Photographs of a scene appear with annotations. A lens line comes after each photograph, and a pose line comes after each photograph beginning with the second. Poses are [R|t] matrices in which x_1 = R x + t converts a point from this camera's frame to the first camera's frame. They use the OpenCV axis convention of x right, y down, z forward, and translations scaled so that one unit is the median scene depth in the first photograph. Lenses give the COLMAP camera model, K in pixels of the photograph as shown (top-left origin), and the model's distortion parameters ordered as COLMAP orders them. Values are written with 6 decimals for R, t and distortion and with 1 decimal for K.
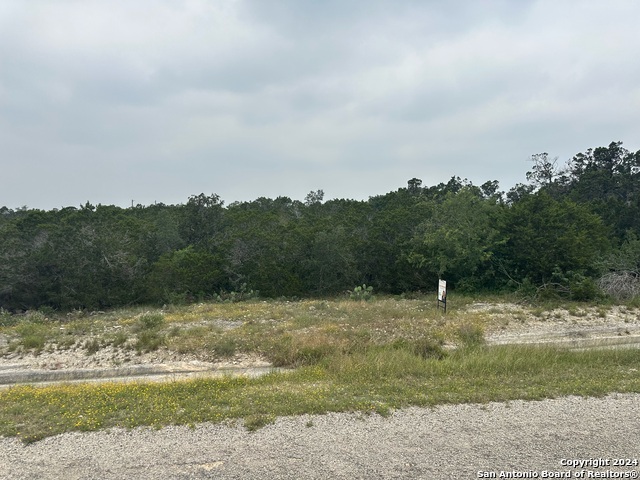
lens RADIAL K [[452.0, 0, 314.5], [0, 452.0, 239.9], [0, 0, 1]] dist [0.104883, -0.136837]
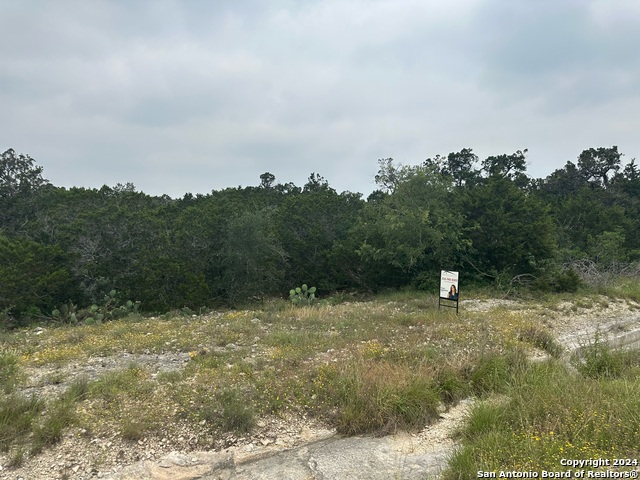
lens RADIAL K [[452.0, 0, 314.5], [0, 452.0, 239.9], [0, 0, 1]] dist [0.104883, -0.136837]
pose [[0.888360, 0.016806, 0.458840, -0.198868], [-0.002827, 0.999511, -0.031135, 0.045470], [-0.459139, 0.026362, 0.887973, 0.320310]]
